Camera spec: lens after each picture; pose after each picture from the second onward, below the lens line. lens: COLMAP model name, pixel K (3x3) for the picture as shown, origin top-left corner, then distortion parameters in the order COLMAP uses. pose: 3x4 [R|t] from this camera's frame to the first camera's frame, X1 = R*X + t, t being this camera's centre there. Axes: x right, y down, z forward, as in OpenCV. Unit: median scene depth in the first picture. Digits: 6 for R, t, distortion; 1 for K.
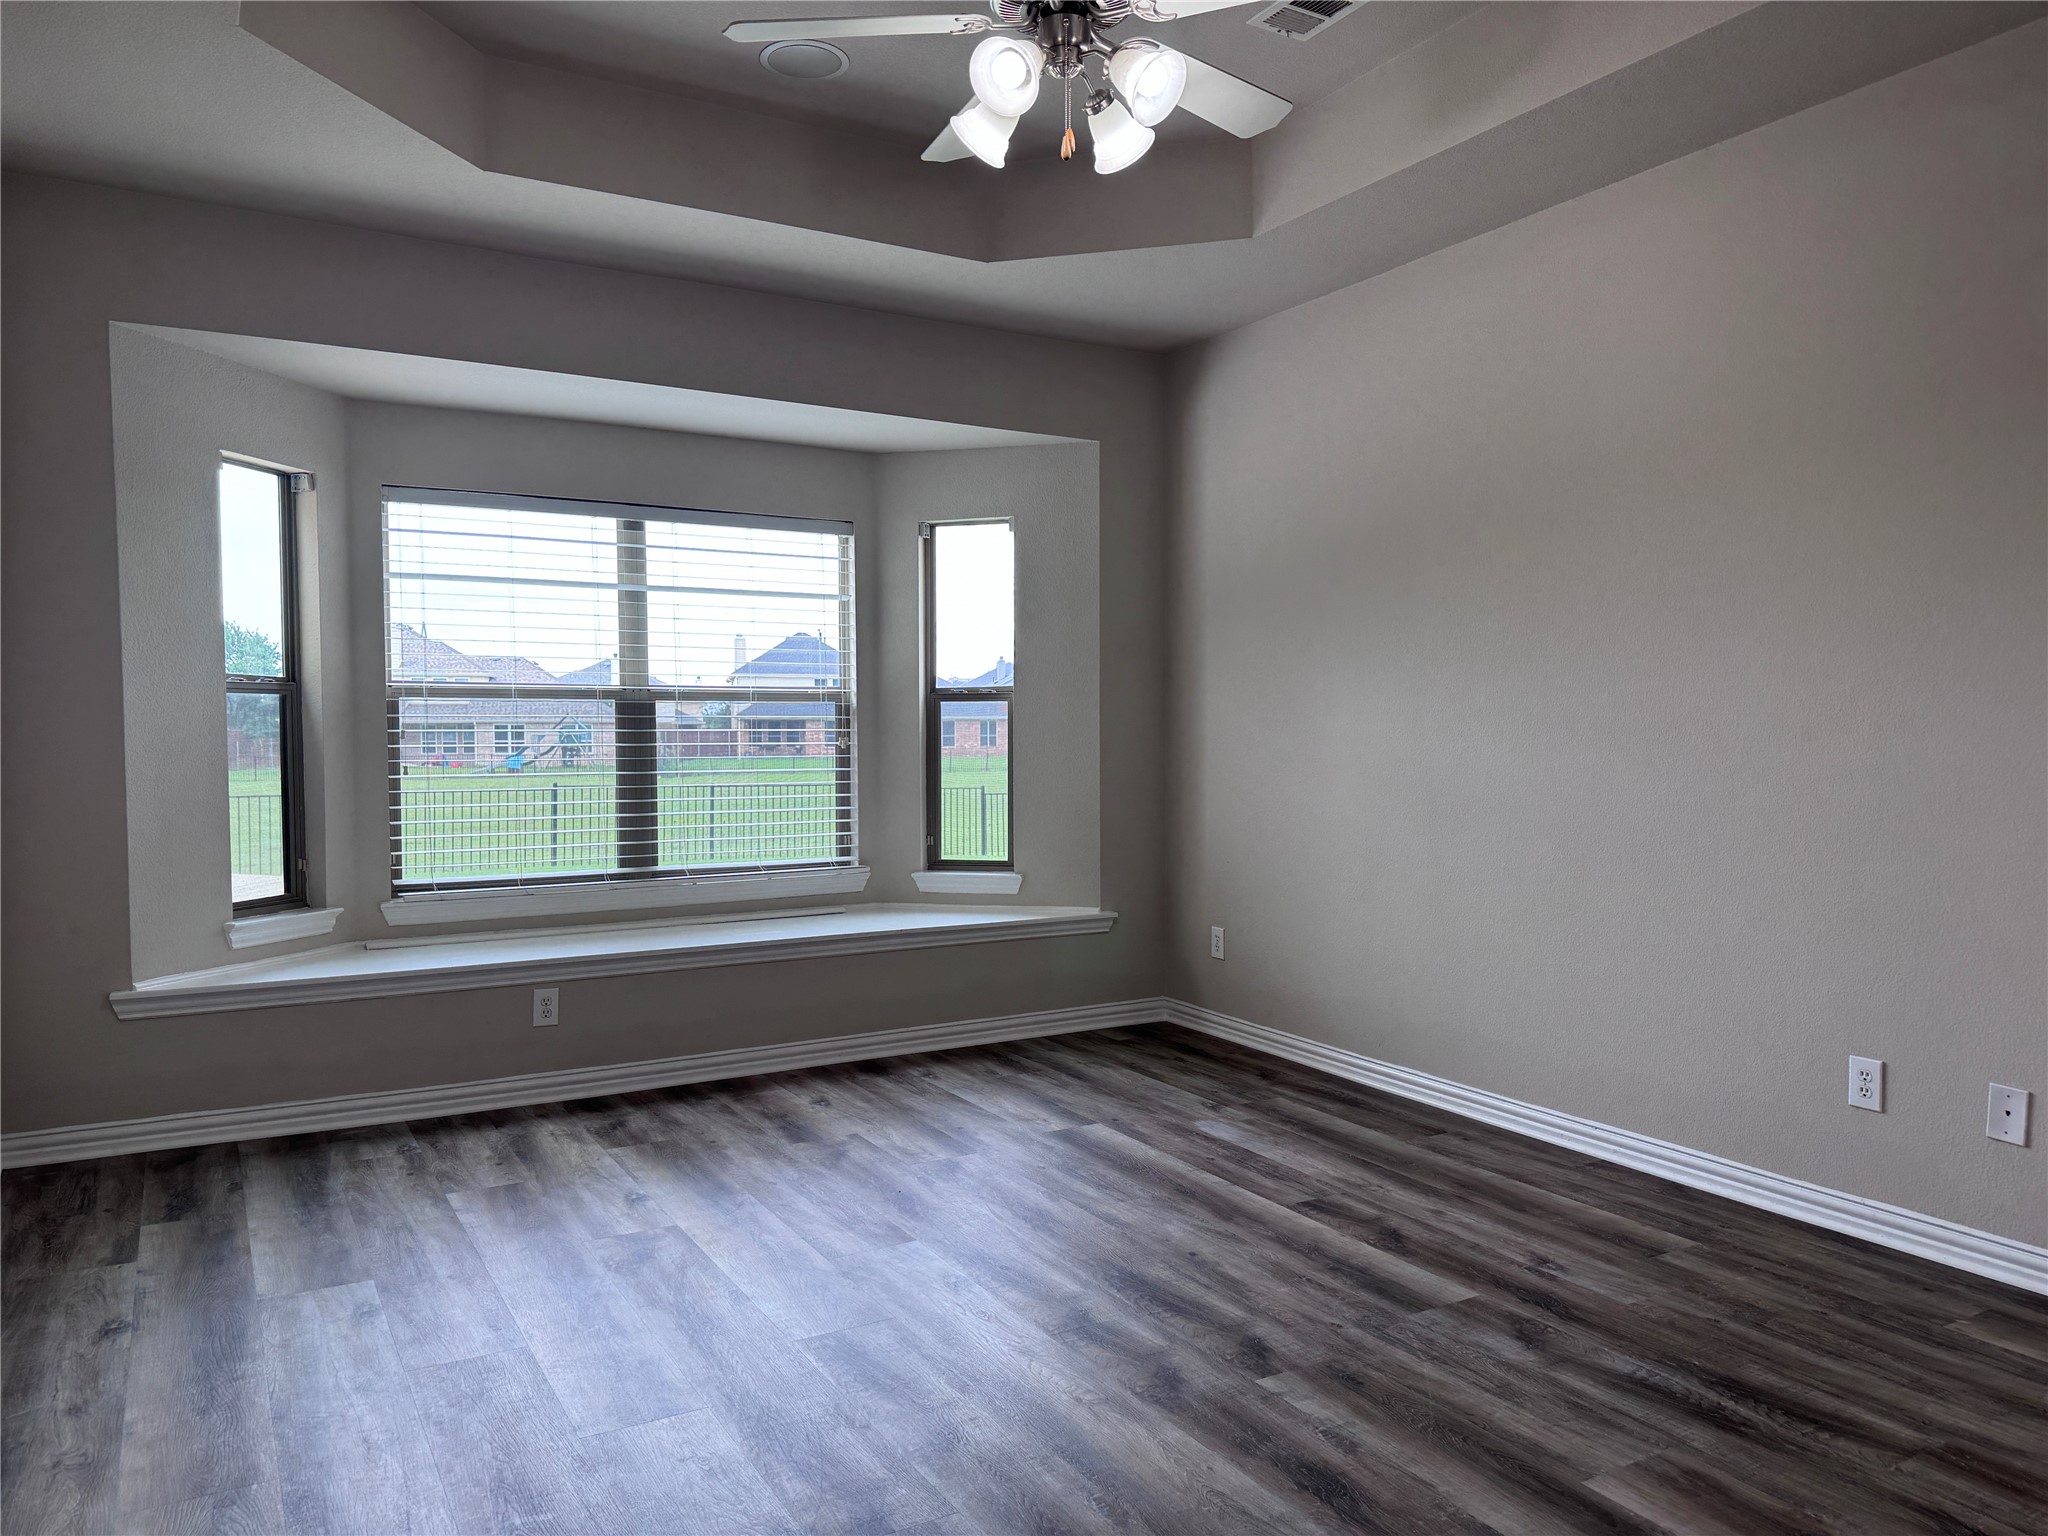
lens RADIAL K [[1445.0, 0, 1027.3], [0, 1445.0, 772.1], [0, 0, 1]] dist [0.030406, -0.023181]
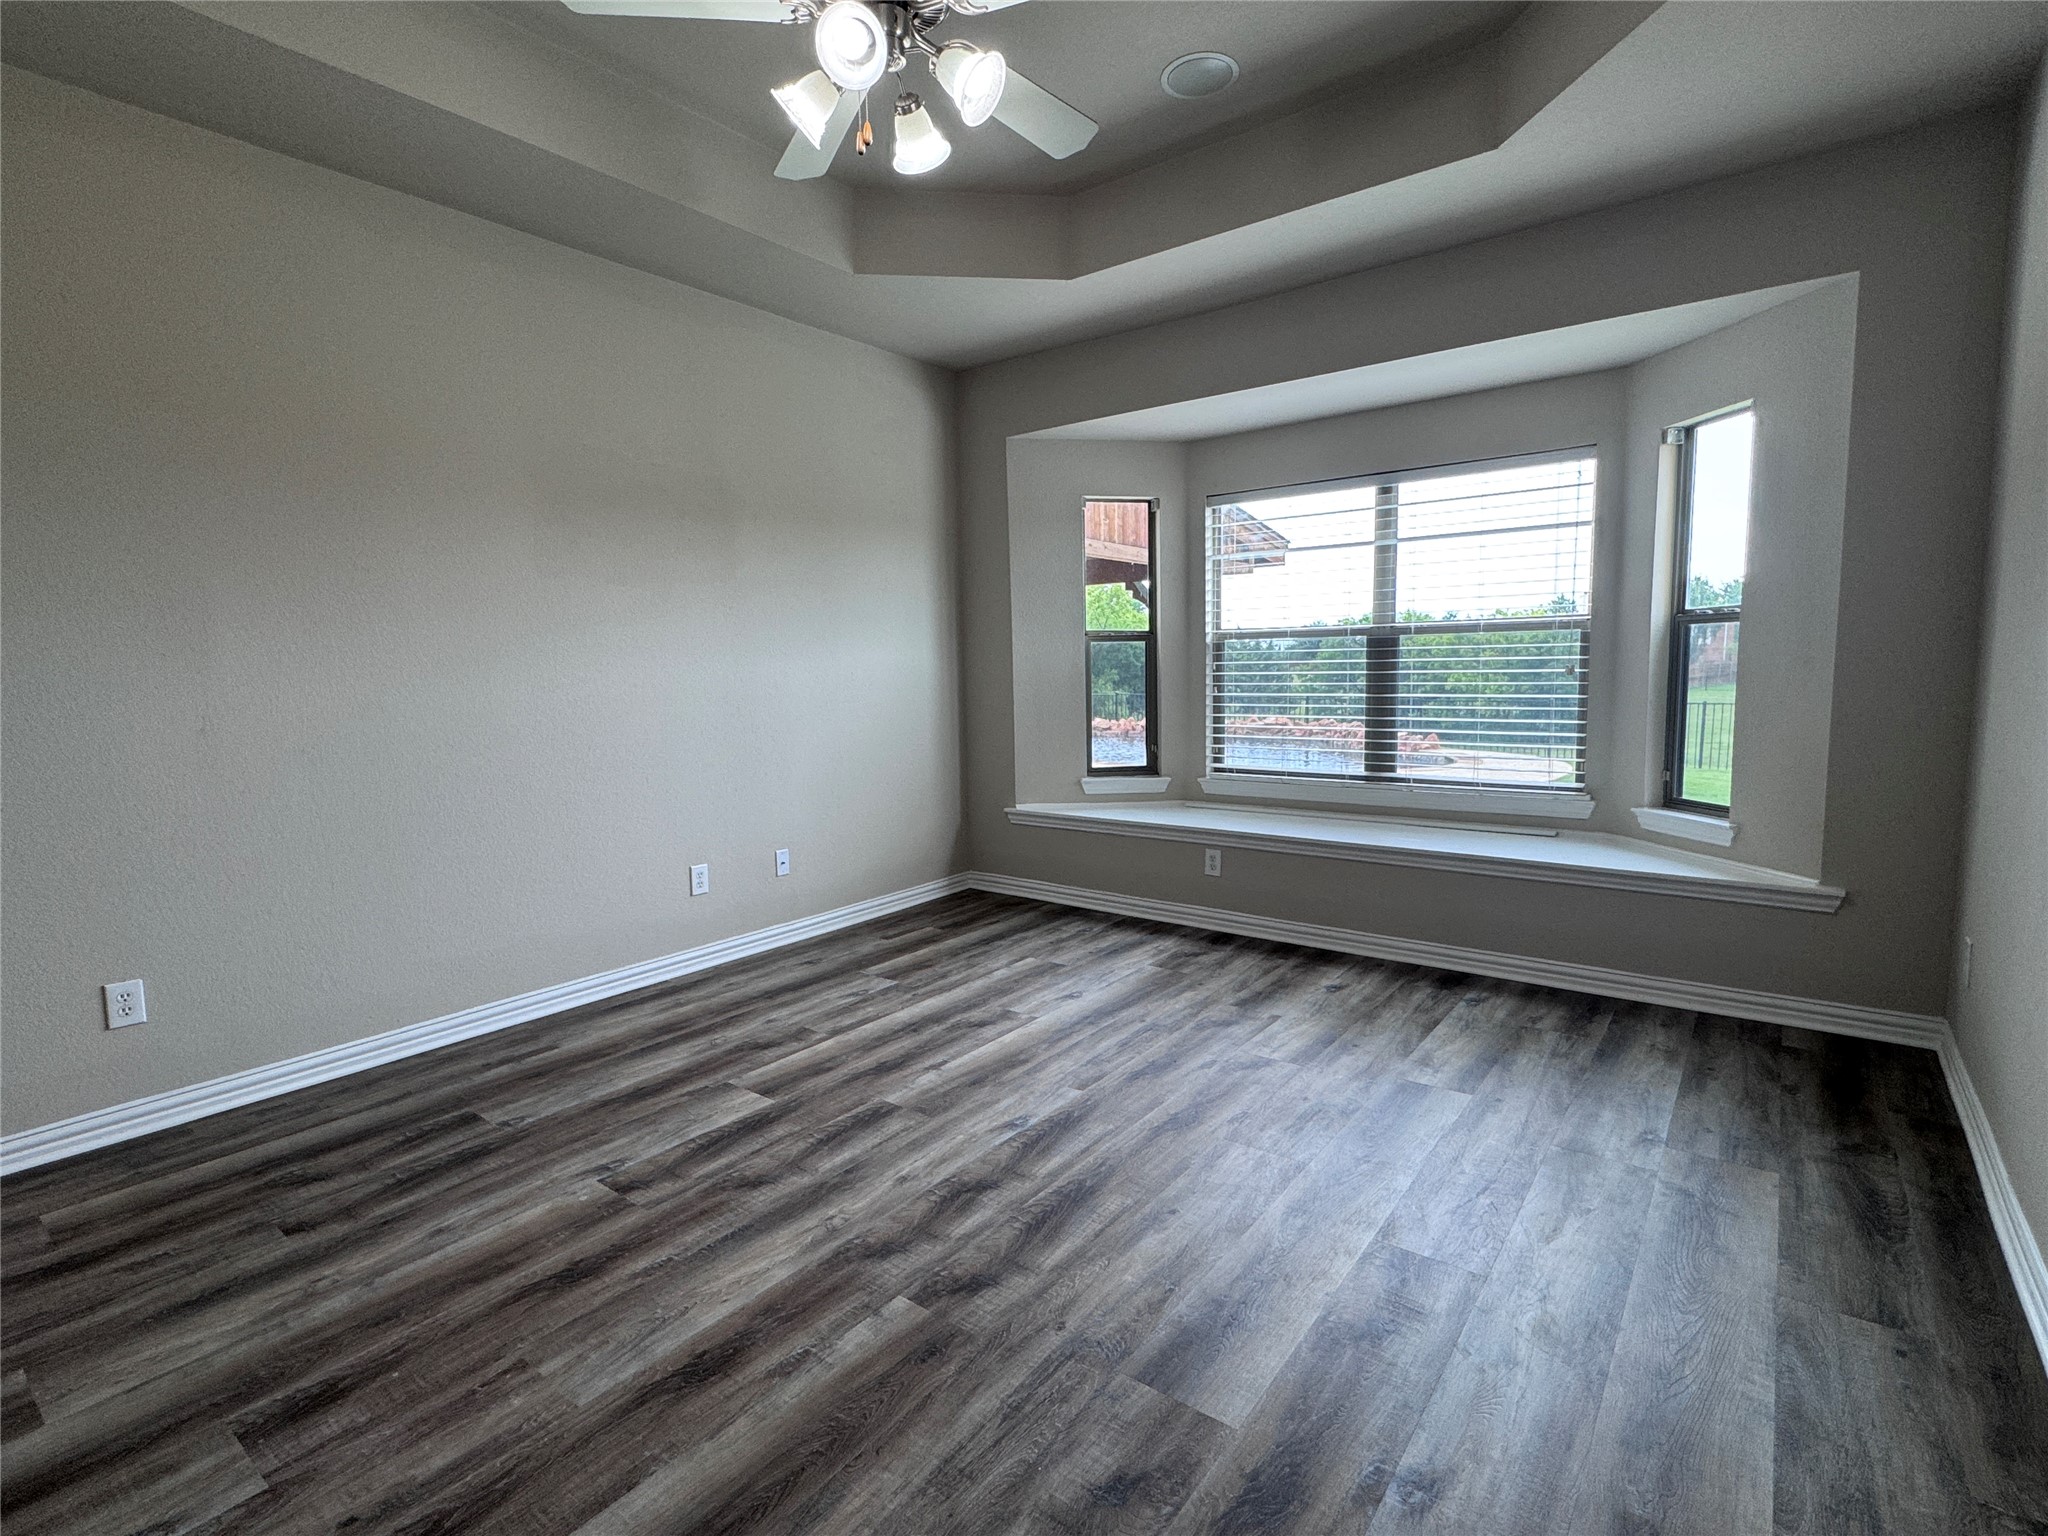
lens RADIAL K [[988.0, 0, 1015.9], [0, 988.0, 775.0], [0, 0, 1]] dist [-0.004772, 0.000267]
pose [[0.366033, 0.100200, -0.925192, 0.440227], [-0.011473, 0.994597, 0.103178, -0.016794], [0.930531, -0.027152, 0.365204, 0.448774]]
